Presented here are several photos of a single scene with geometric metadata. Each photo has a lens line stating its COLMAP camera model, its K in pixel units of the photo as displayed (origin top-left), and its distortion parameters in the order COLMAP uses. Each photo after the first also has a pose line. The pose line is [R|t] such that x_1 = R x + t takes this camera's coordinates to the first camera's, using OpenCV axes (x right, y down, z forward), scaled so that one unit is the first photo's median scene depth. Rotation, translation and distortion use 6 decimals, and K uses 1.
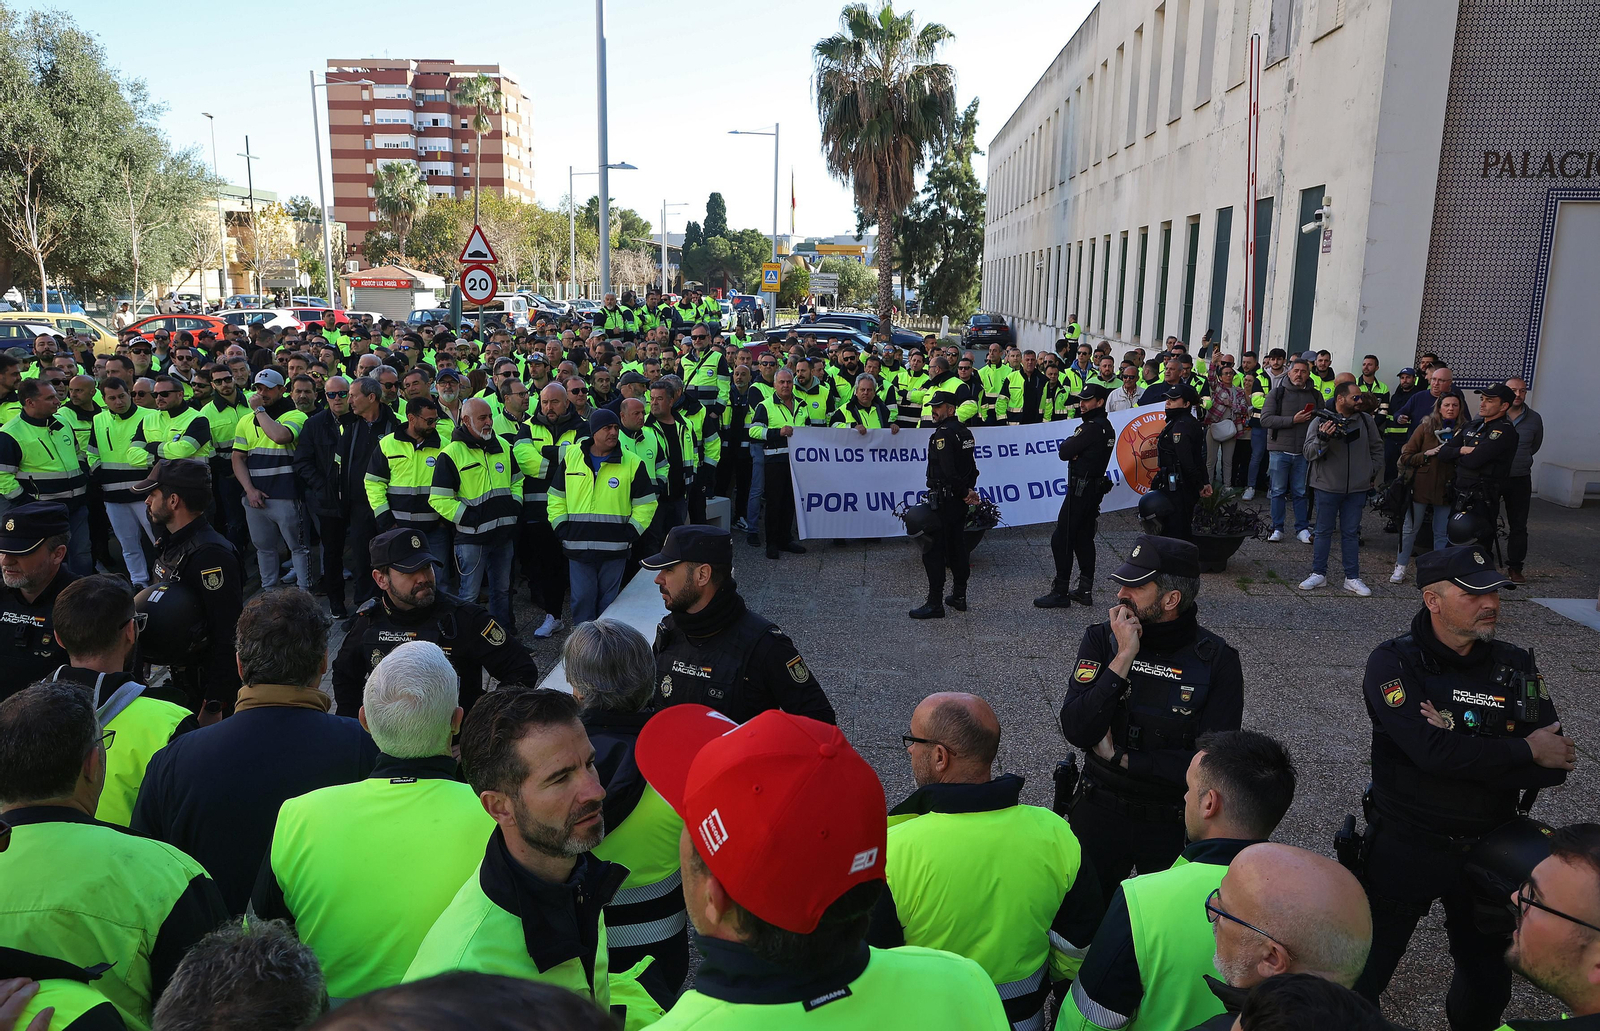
lens RADIAL K [[1115.4, 0, 800.0], [0, 1115.4, 515.5], [0, 0, 1]] dist [0.019259, -0.003534]
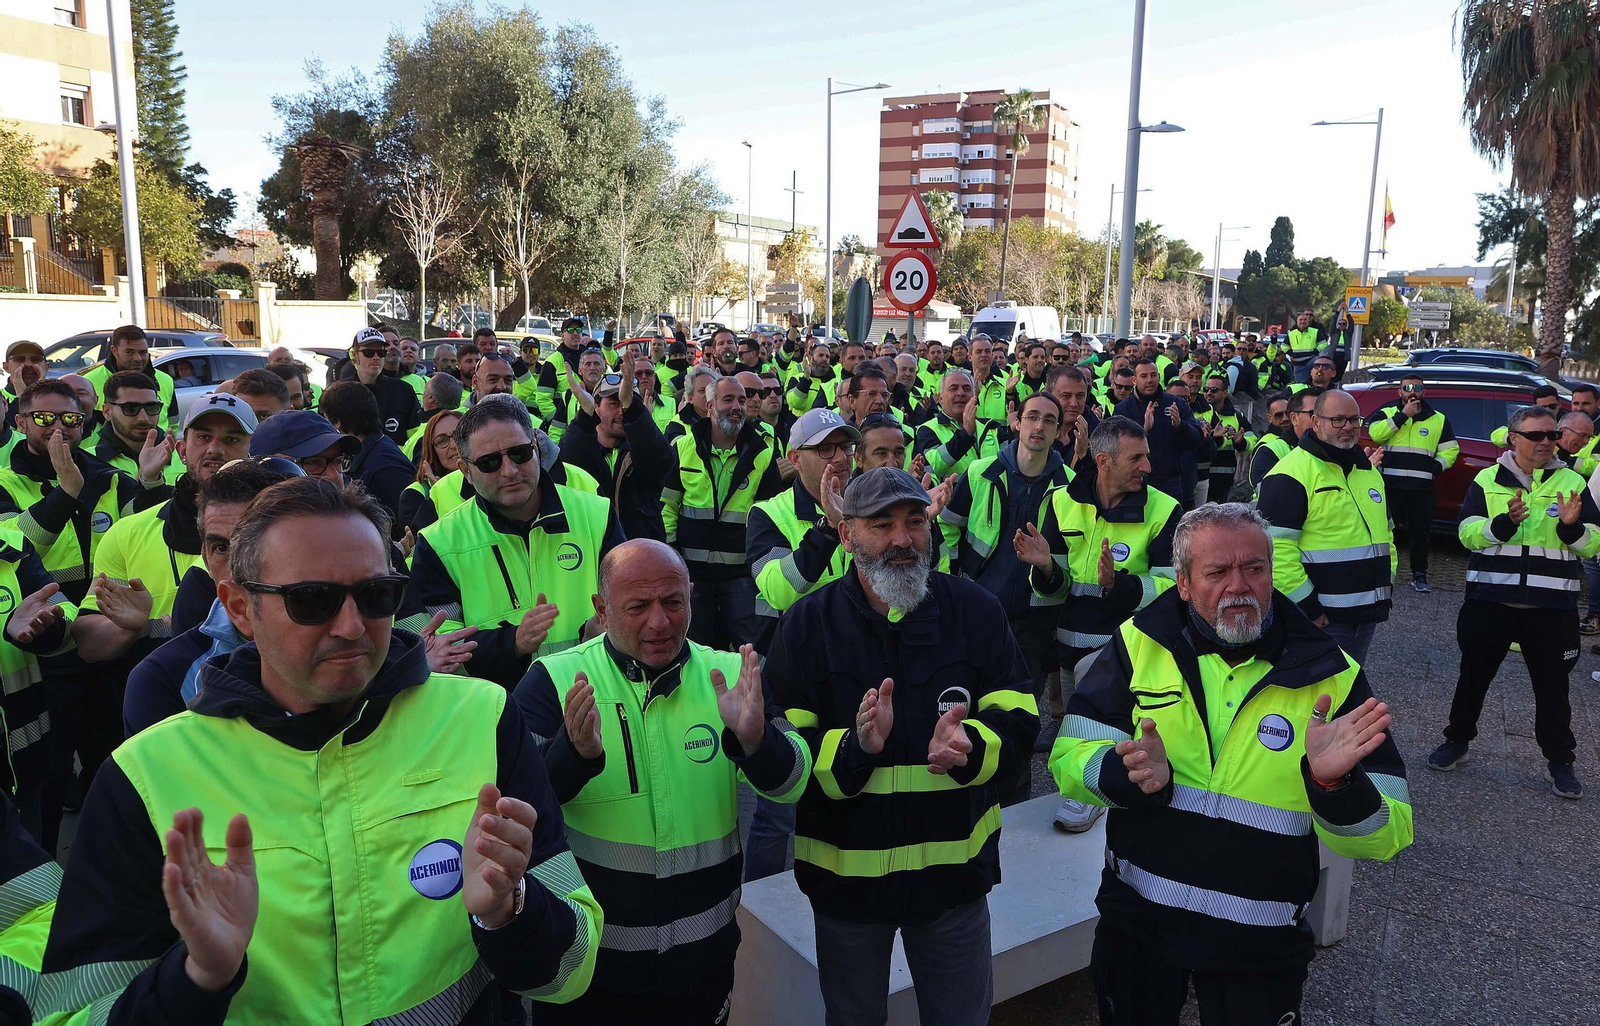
lens RADIAL K [[1161.3, 0, 845.2], [0, 1161.3, 492.1], [0, 0, 1]] dist [0.013732, -0.009702]
pose [[0.912320, 0.068288, -0.403745, -0.023485], [-0.092593, 0.994861, -0.040960, -0.029650], [0.398873, 0.074752, 0.913954, 0.205692]]
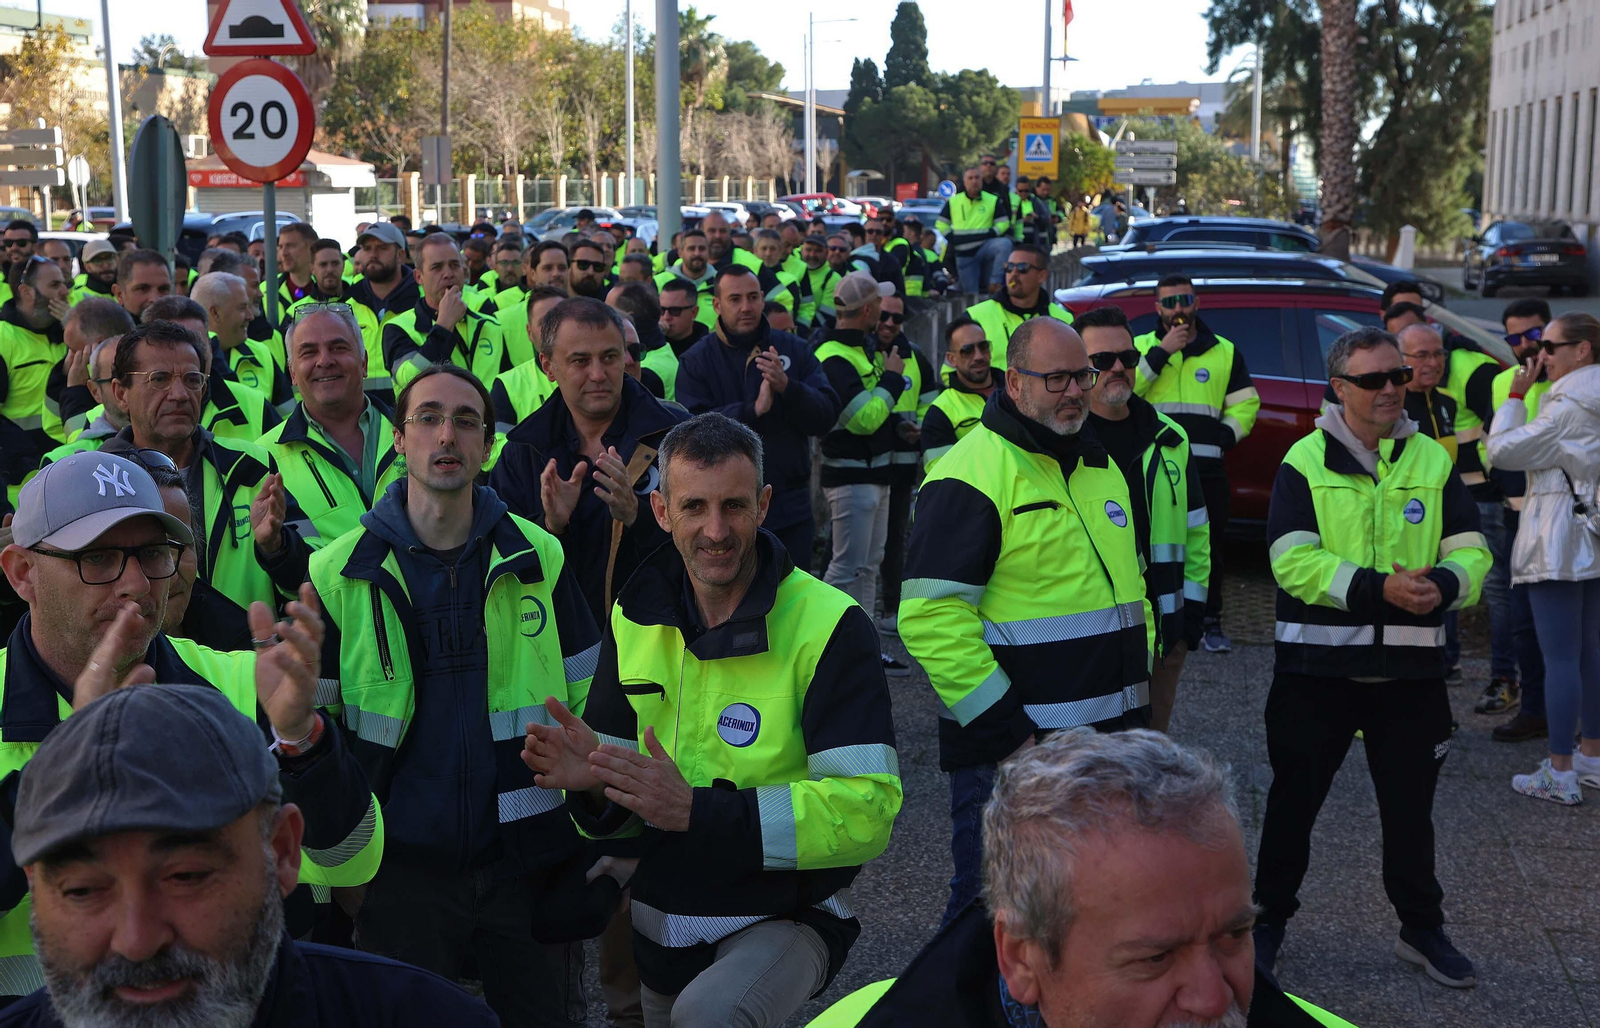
lens RADIAL K [[2029.8, 0, 800.9], [0, 2029.8, 547.6], [0, 0, 1]] dist [0.004499, -0.002600]
pose [[0.992528, 0.005039, -0.121914, -0.031211], [-0.008272, 0.999627, -0.026028, -0.036565], [0.121737, 0.026842, 0.992199, 0.232477]]
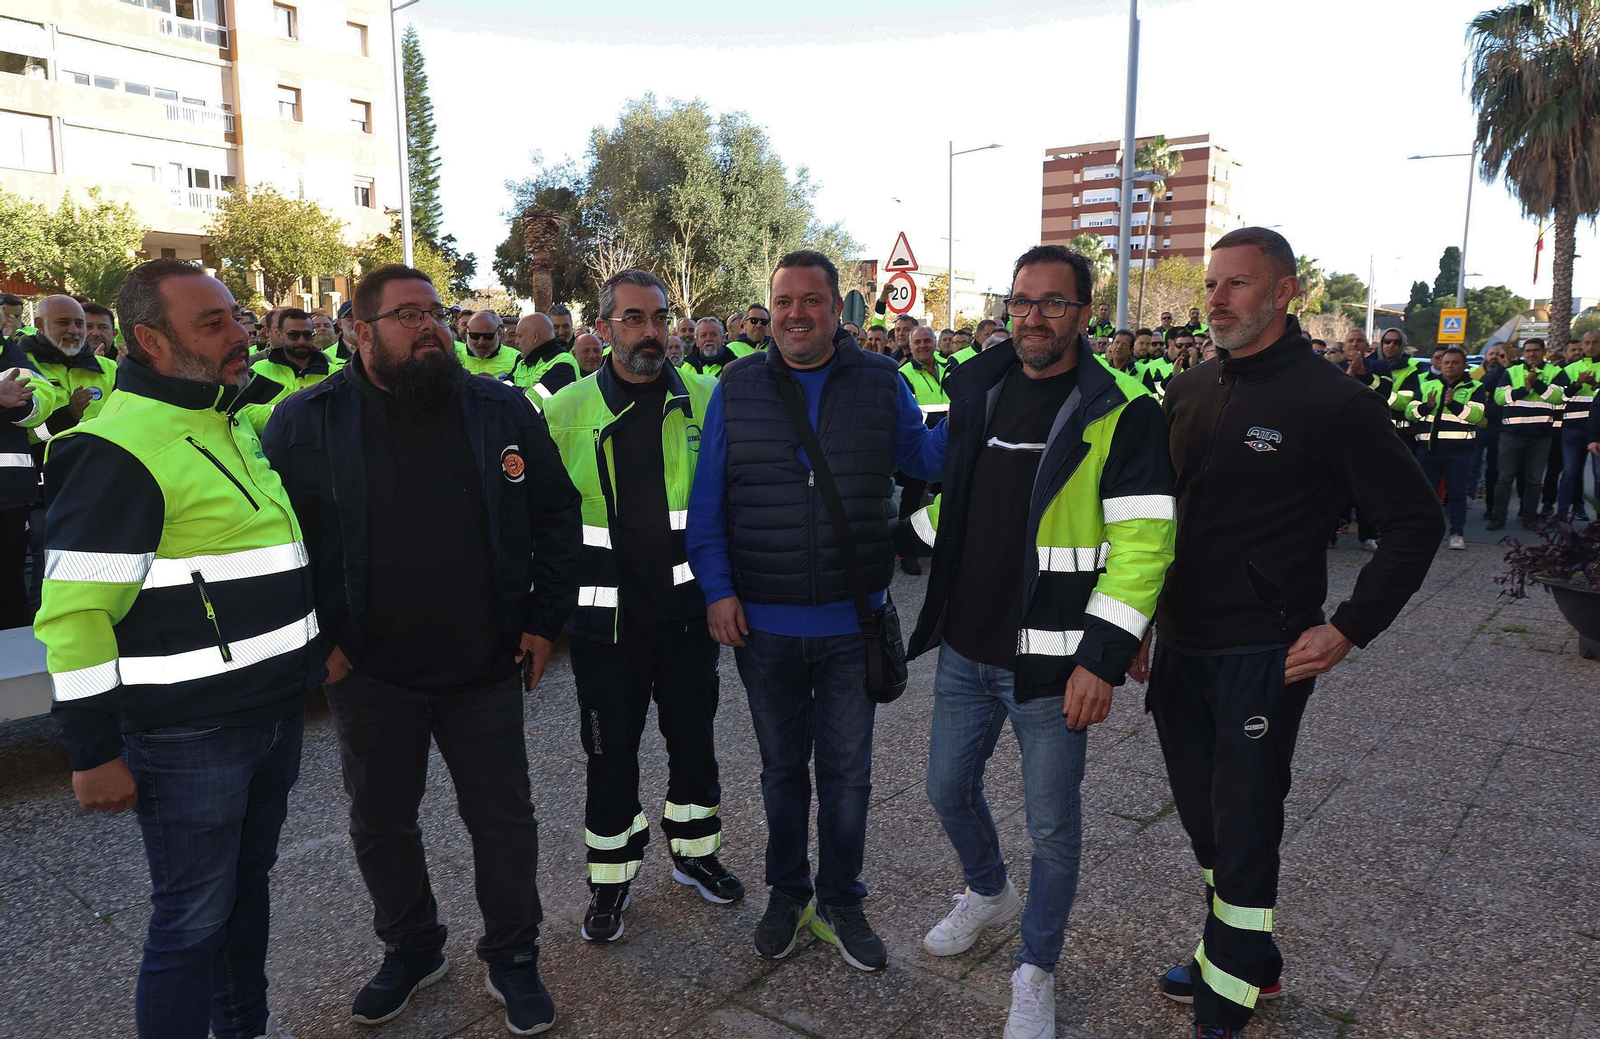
lens RADIAL K [[1129.5, 0, 819.0], [0, 1129.5, 503.8], [0, 0, 1]] dist [0.020706, -0.005522]
pose [[0.822754, 0.063749, -0.564811, 0.111139], [-0.110079, 0.992748, -0.048302, 0.012725], [0.557636, 0.101915, 0.823805, 0.101240]]
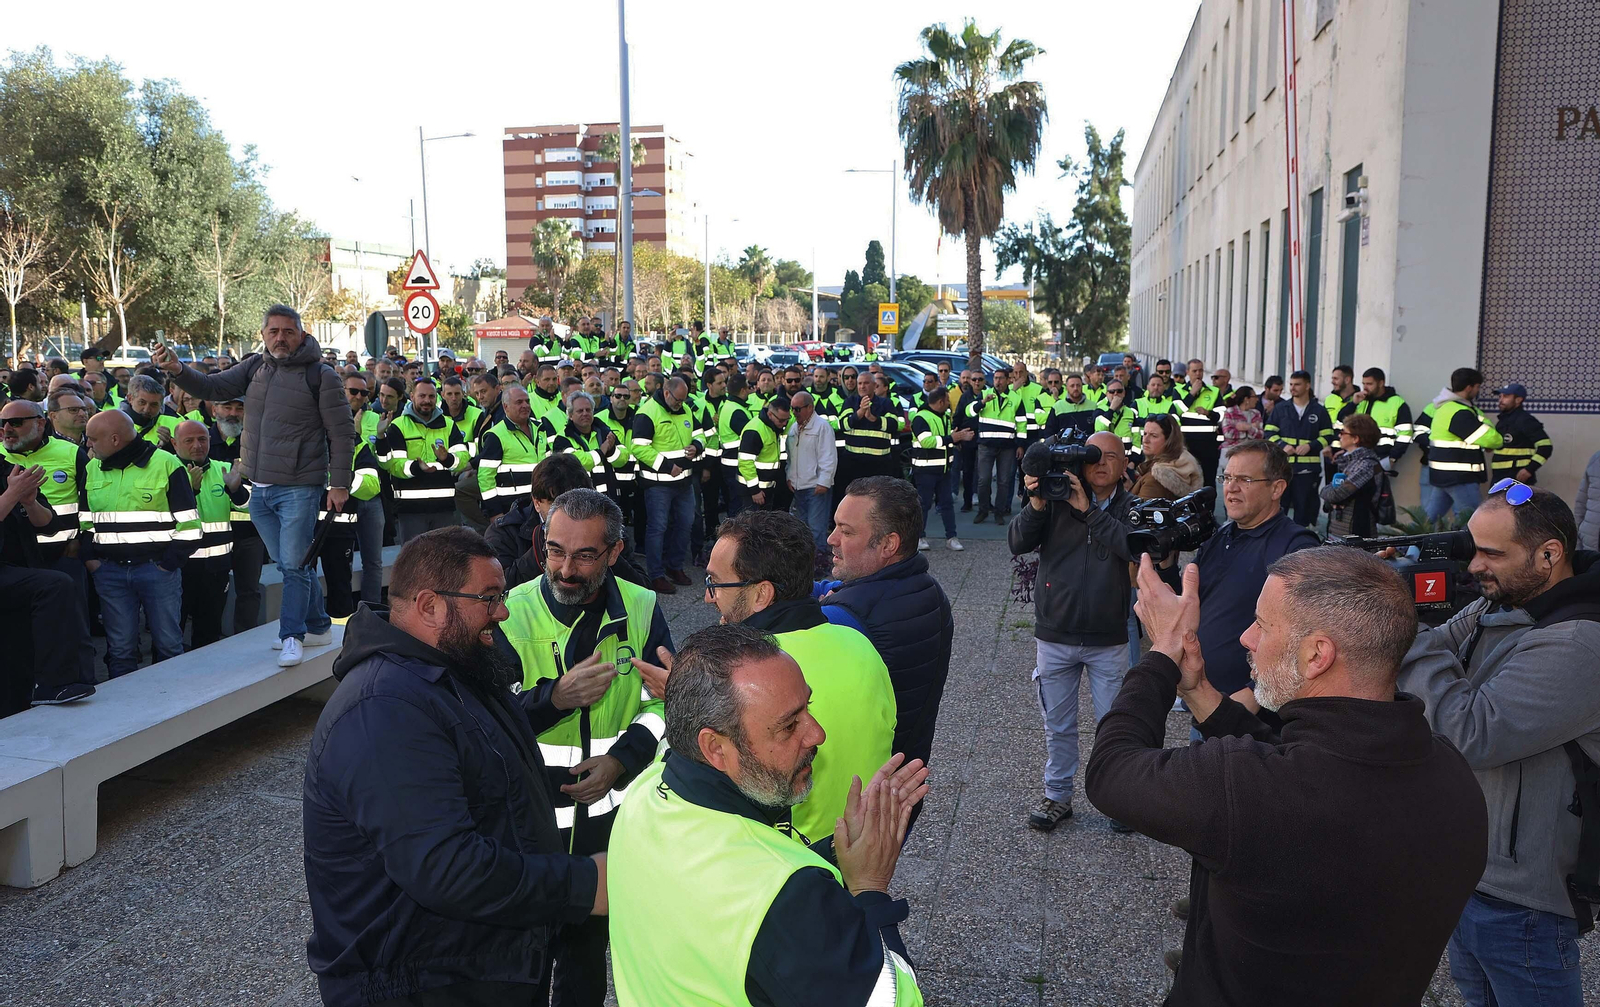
lens RADIAL K [[1151.2, 0, 817.8], [0, 1151.2, 466.4], [0, 0, 1]] dist [-0.001711, 0.016300]
pose [[0.988793, -0.000807, -0.149288, 0.093404], [-0.012858, 0.995809, -0.090546, -0.000051], [0.148736, 0.091451, 0.984639, 0.069417]]
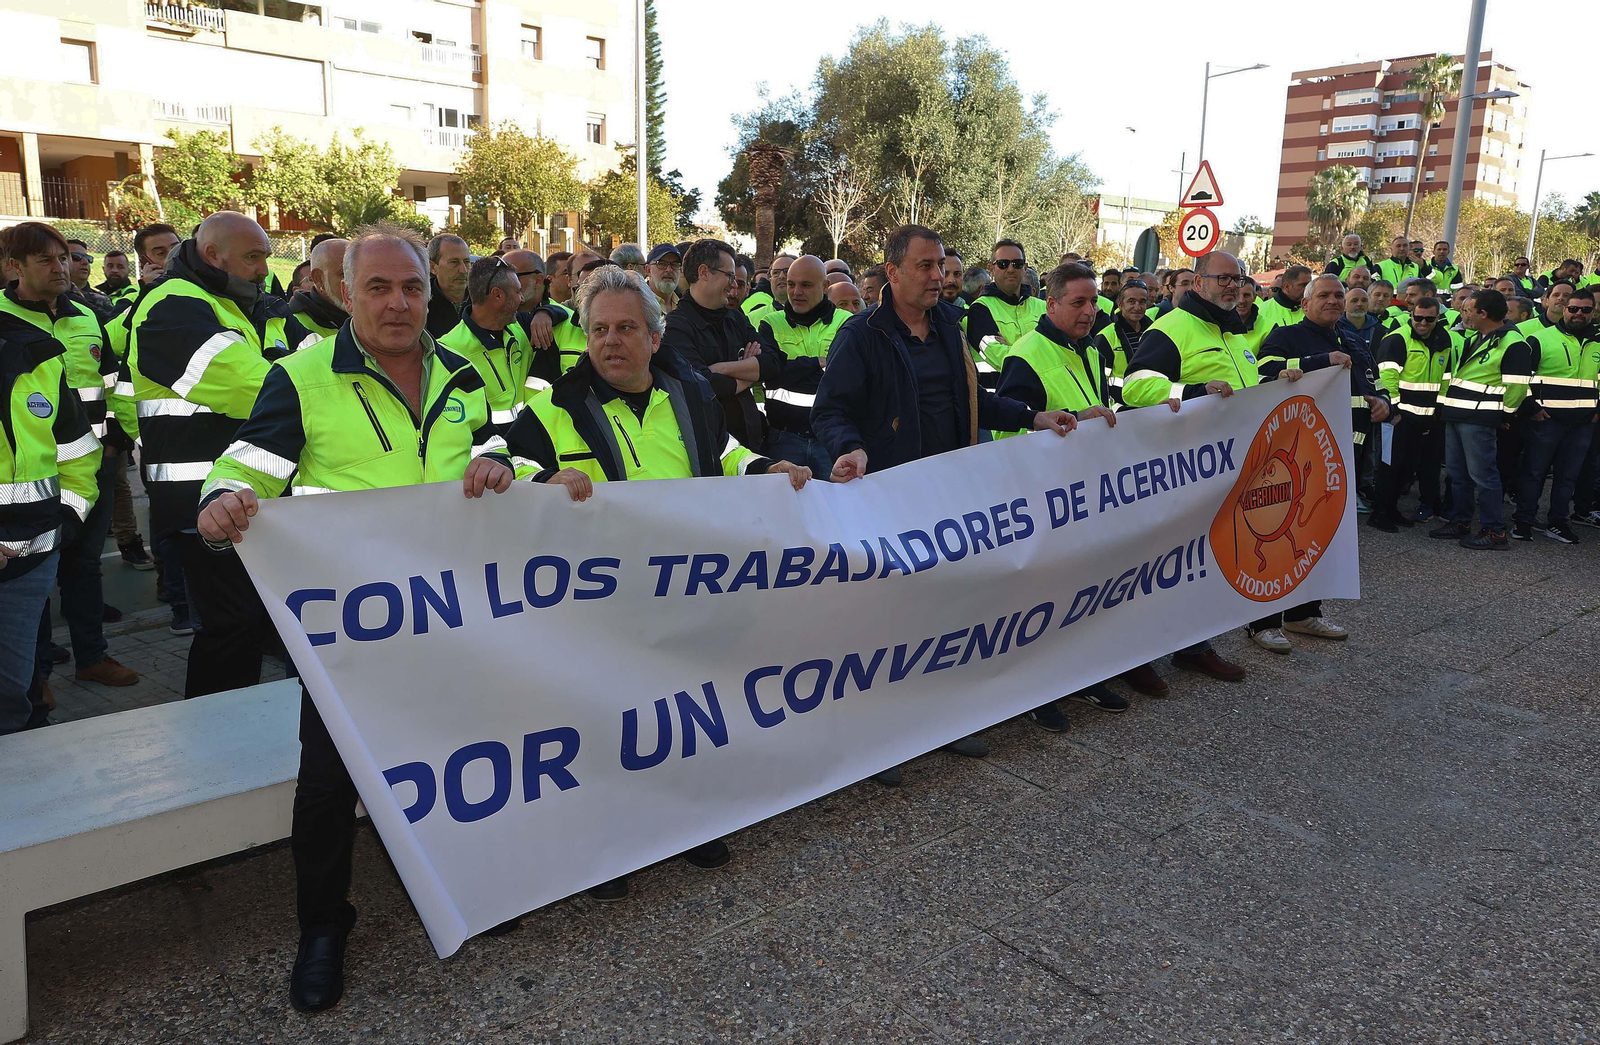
lens RADIAL K [[1123.6, 0, 781.2], [0, 1123.6, 495.2], [0, 0, 1]] dist [-0.003035, 0.012094]
pose [[0.690075, 0.130097, -0.711949, 0.059634], [-0.158583, 0.986986, 0.026644, 0.004747], [0.706150, 0.094517, 0.701725, 0.120589]]
